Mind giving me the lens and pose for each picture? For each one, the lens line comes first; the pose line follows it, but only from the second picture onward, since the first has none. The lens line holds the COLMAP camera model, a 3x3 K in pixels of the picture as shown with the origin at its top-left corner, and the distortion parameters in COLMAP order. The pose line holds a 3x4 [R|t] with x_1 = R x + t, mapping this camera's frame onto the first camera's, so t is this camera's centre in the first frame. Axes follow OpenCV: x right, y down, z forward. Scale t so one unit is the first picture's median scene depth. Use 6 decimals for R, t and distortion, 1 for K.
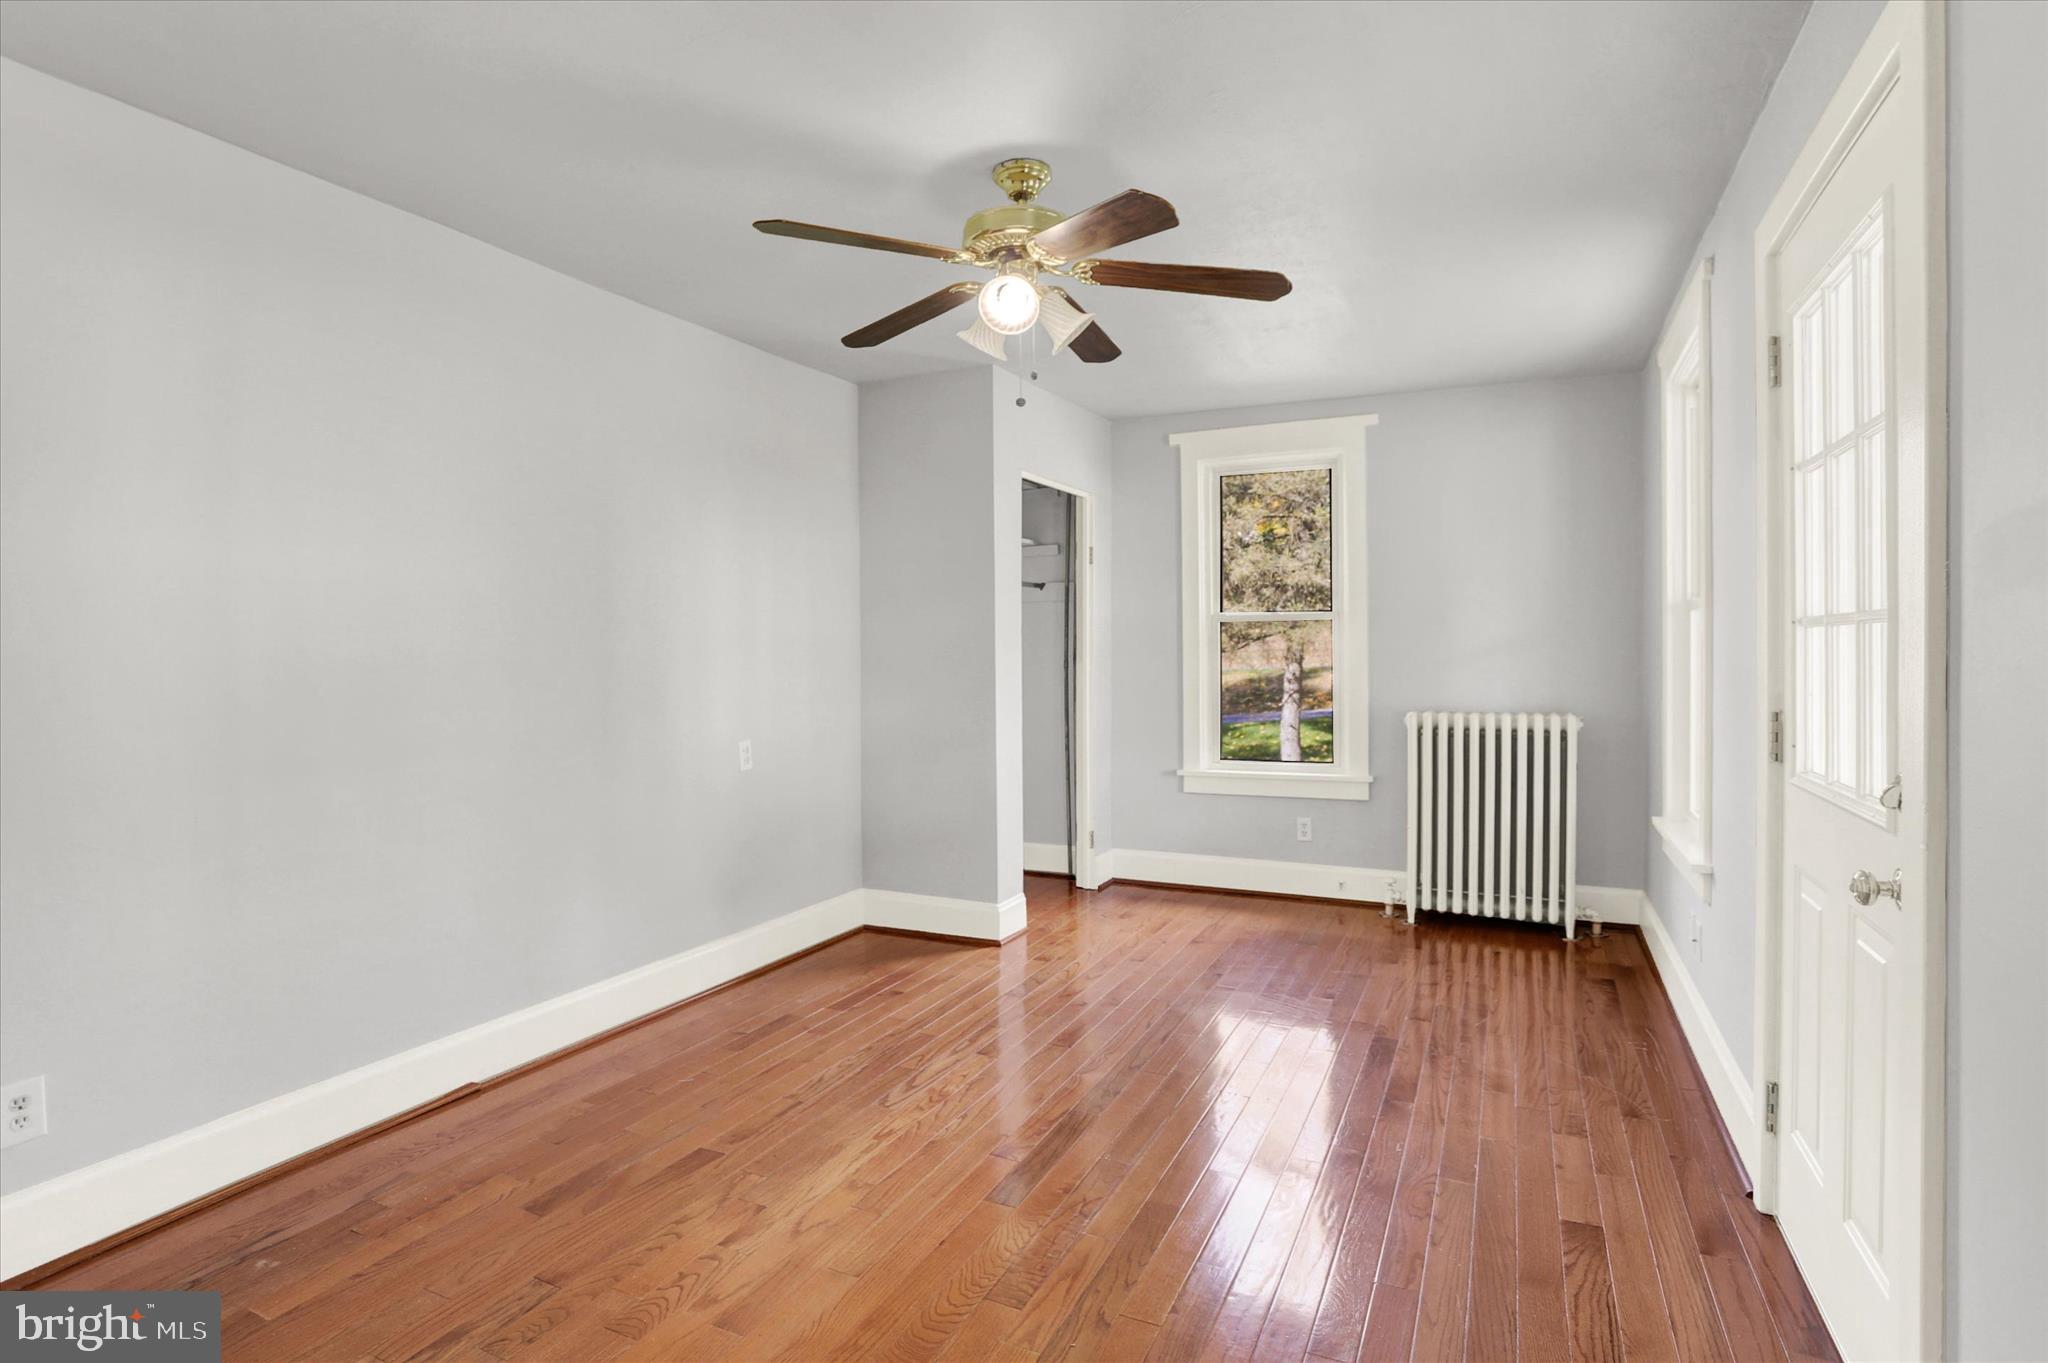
lens RADIAL K [[1027.5, 0, 1013.1], [0, 1027.5, 667.0], [0, 0, 1]] dist [-0.044903, 0.000814]
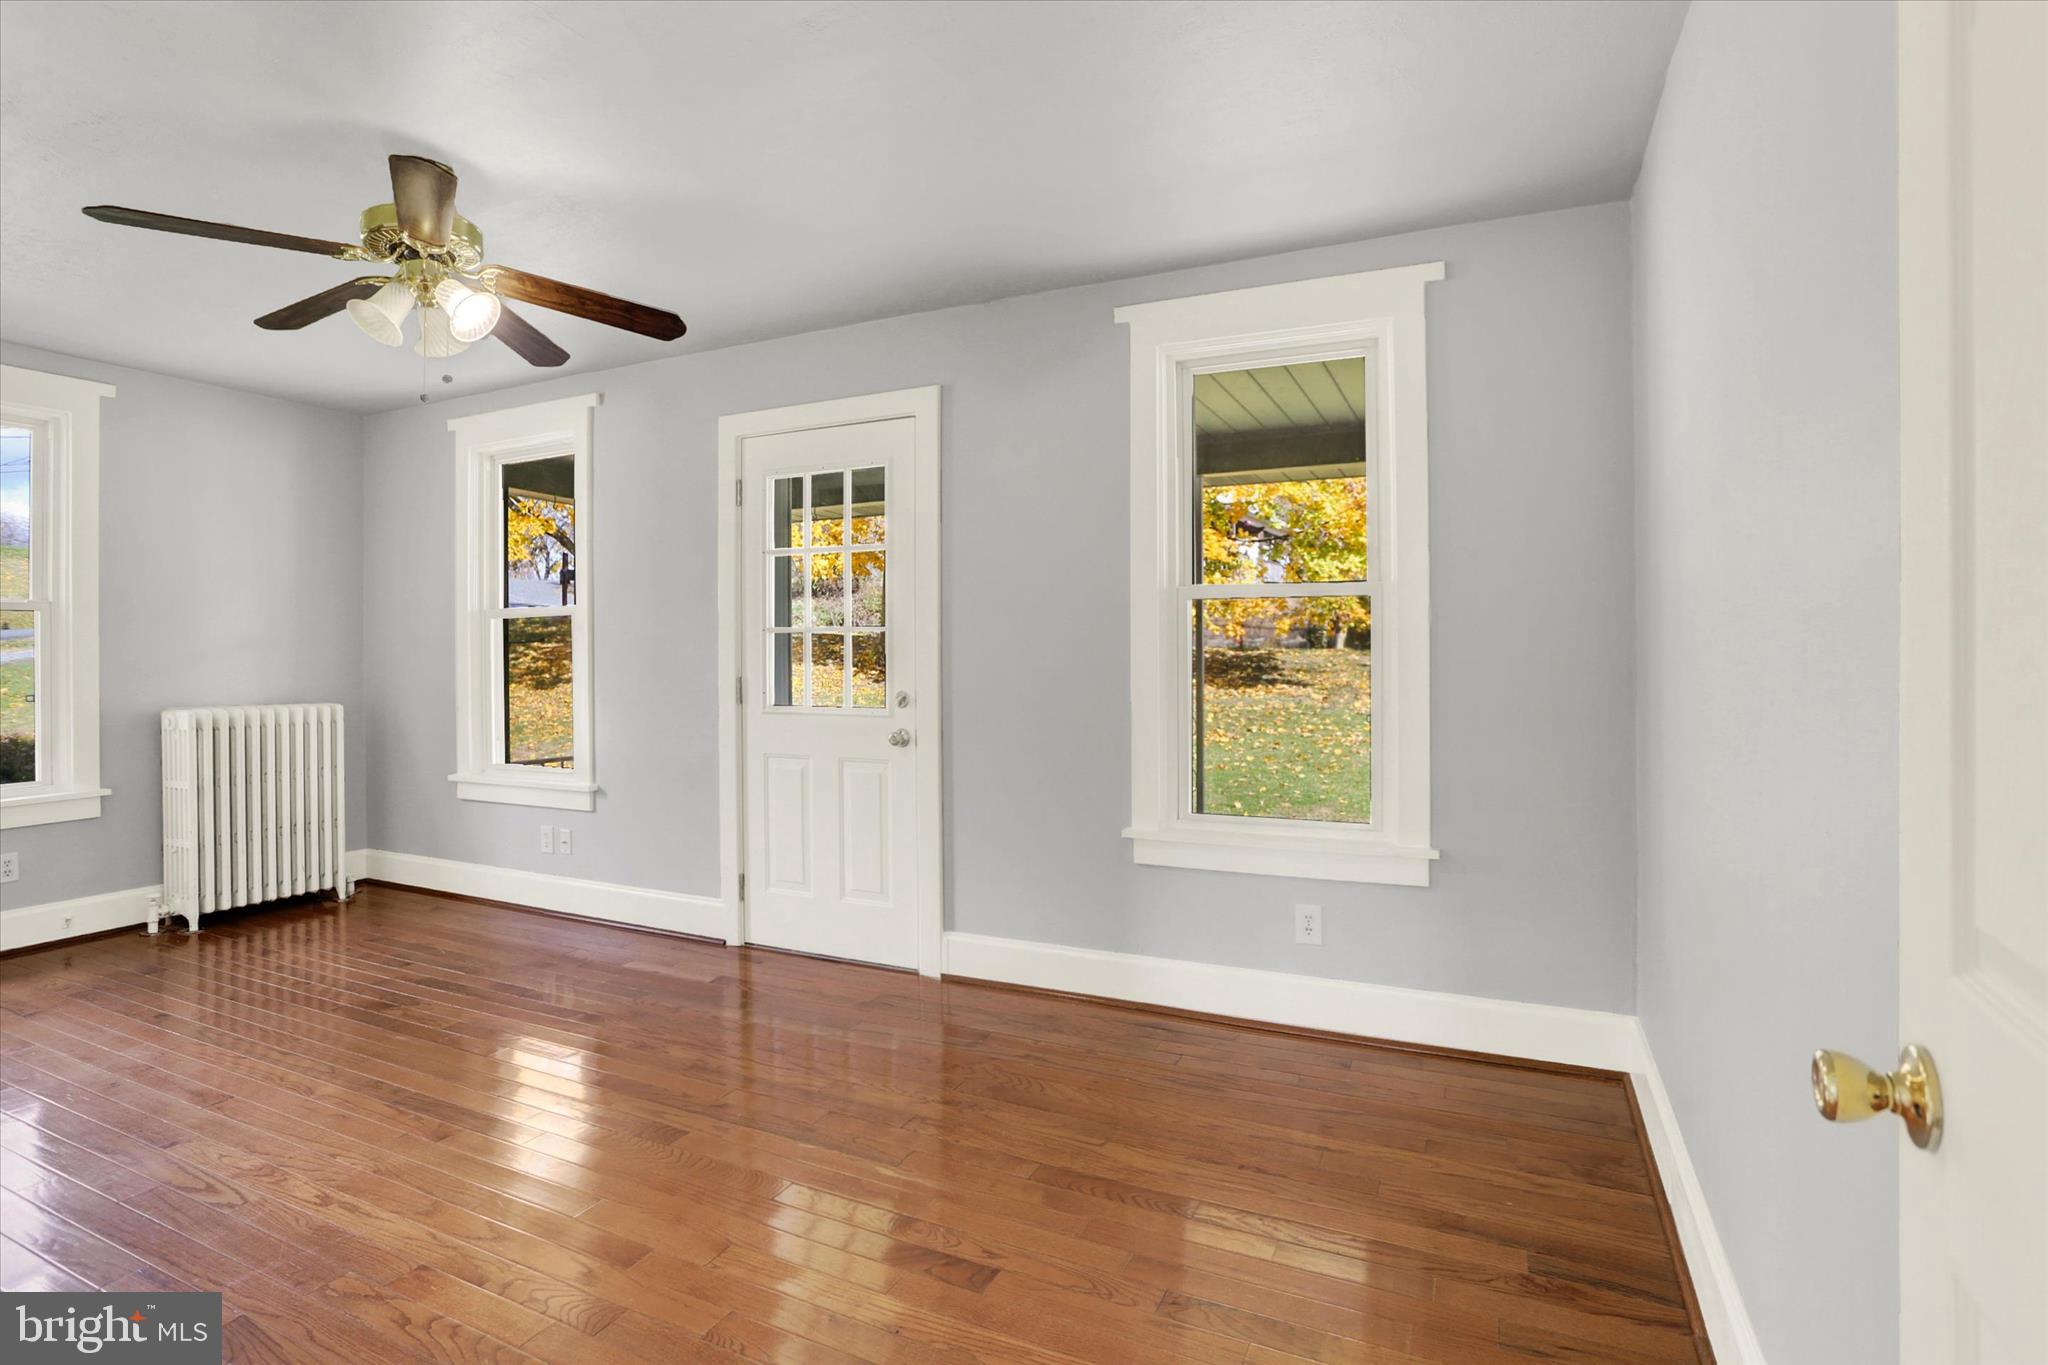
lens RADIAL K [[1004.2, 0, 1022.2], [0, 1004.2, 644.8], [0, 0, 1]] dist [-0.046256, 0.000134]
pose [[-0.021193, 0.007825, 0.999745, -0.785786], [0.019542, 0.999782, -0.007411, 0.004261], [-0.999584, 0.019380, -0.021342, 0.339395]]
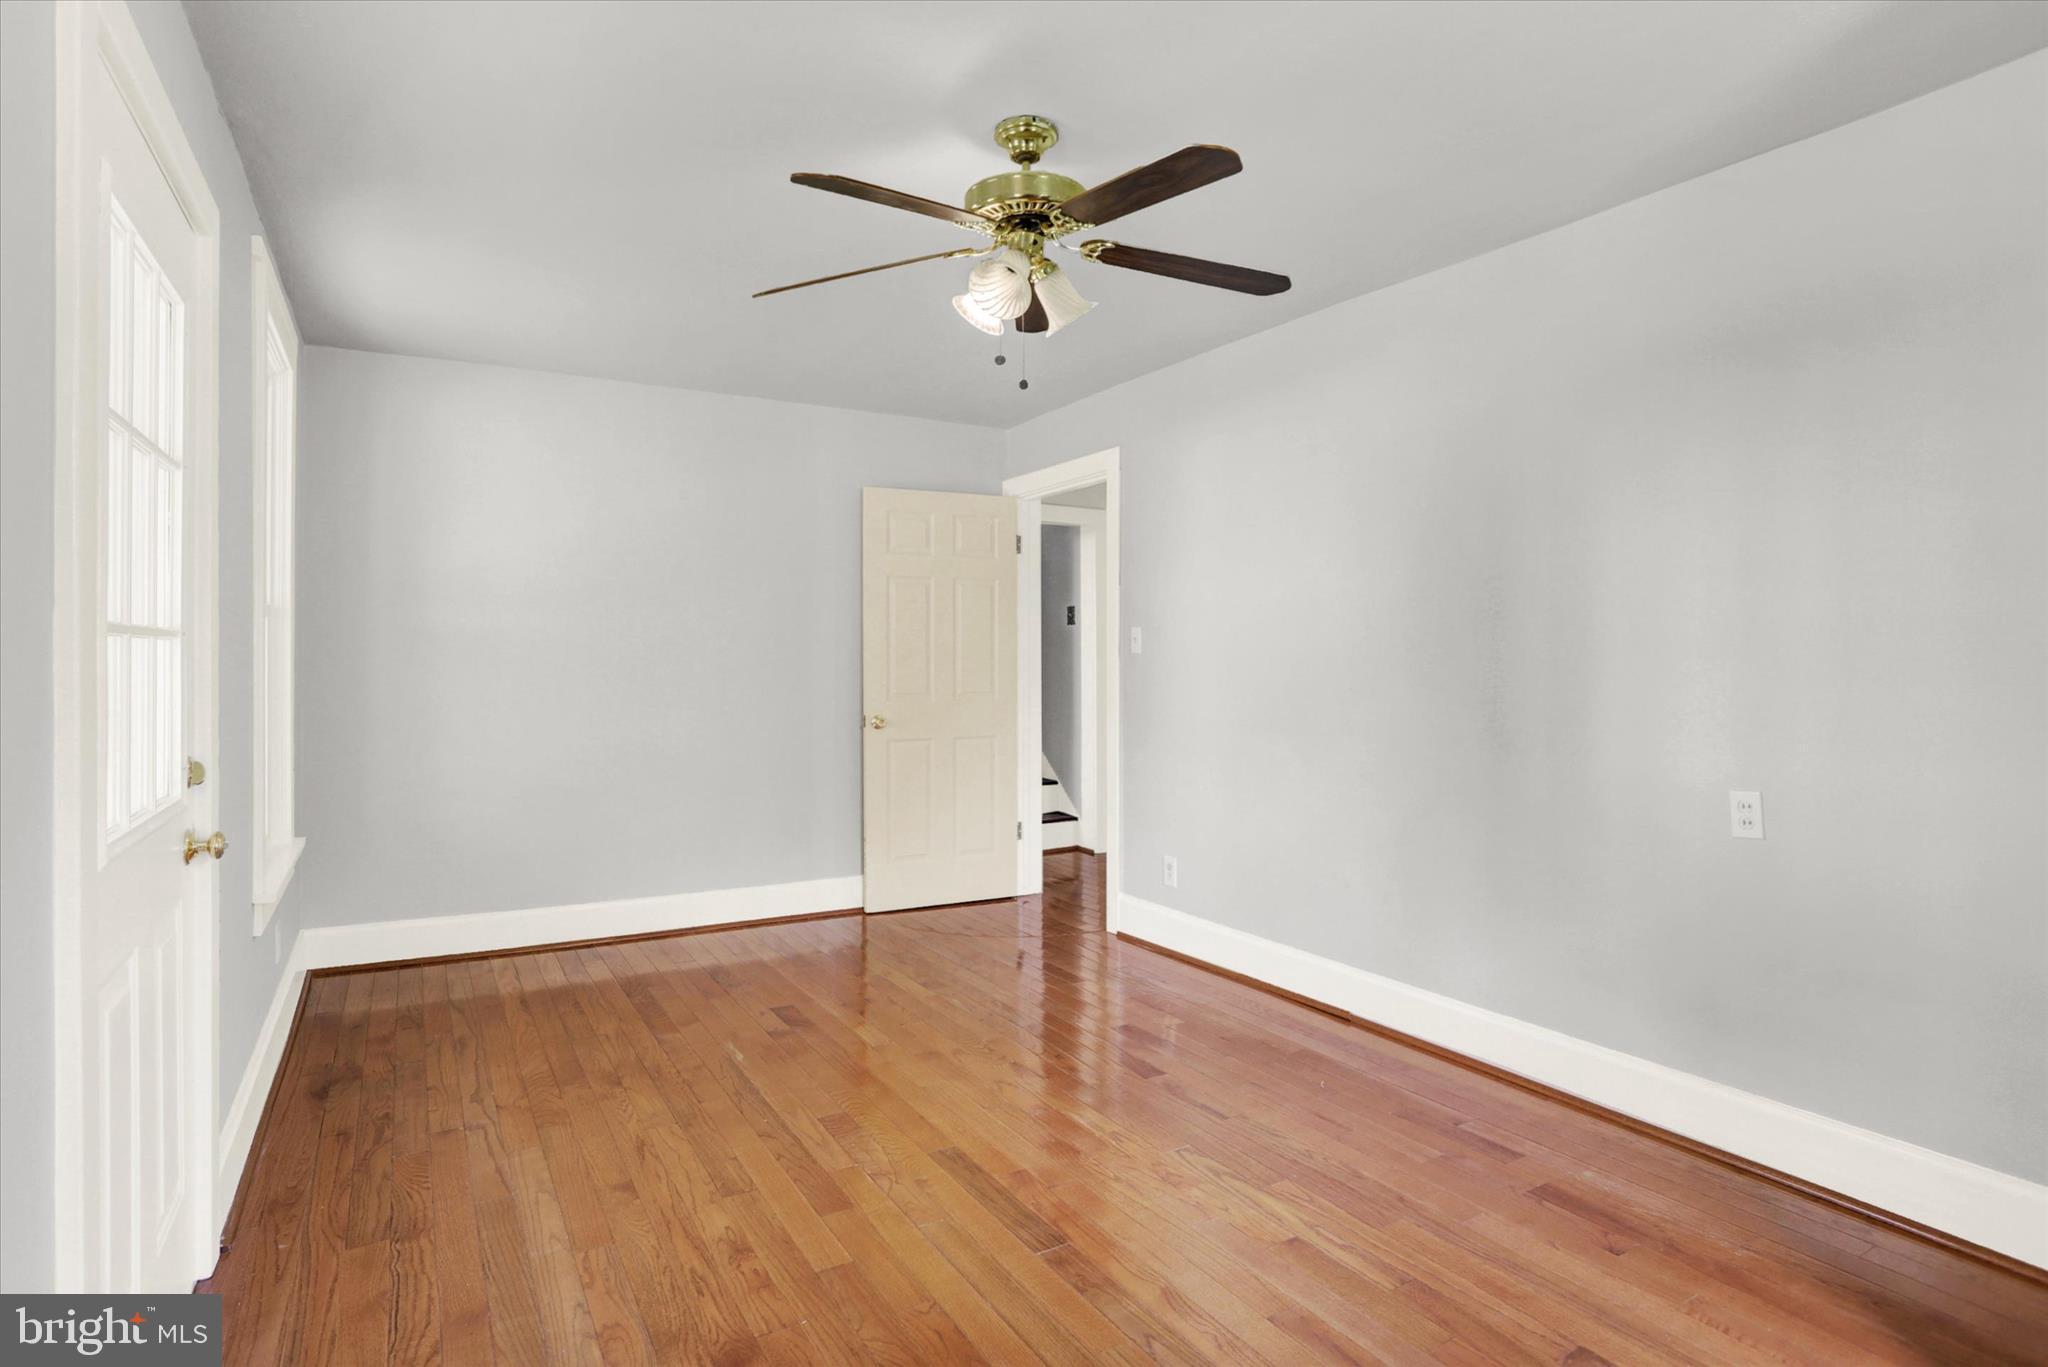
lens RADIAL K [[1117.3, 0, 1024.0], [0, 1117.3, 683.5], [0, 0, 1]] dist [-0.057696, -0.000391]
pose [[-0.552082, 0.035685, -0.833026, 0.660081], [-0.006541, 0.998868, 0.047124, -0.027787], [0.833764, 0.031465, -0.551223, 1.229368]]
